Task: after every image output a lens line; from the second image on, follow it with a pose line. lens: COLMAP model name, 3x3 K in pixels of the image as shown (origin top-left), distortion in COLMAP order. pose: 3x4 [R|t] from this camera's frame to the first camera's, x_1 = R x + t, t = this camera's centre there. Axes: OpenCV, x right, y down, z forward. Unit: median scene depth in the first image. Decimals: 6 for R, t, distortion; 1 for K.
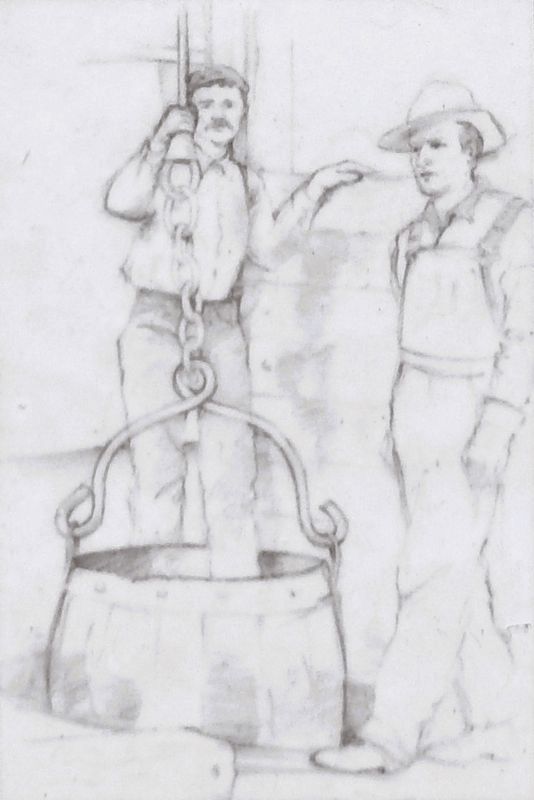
lens RADIAL K [[673.3, 0, 266.9], [0, 673.3, 402.0], [0, 0, 1]] dist [-0.007854, -0.006396]
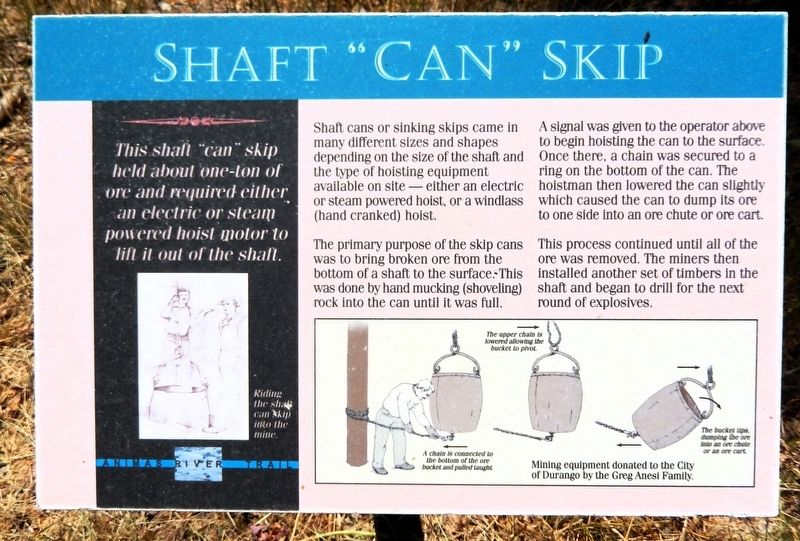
lens RADIAL K [[673.3, 0, 393.1], [0, 673.3, 268.4], [0, 0, 1]] dist [-0.007854, -0.006396]
pose [[0.999385, 0.005744, -0.034590, 1.605972], [-0.005551, 0.999969, 0.005673, -0.670852], [0.034622, -0.005478, 0.999385, -3.805265]]
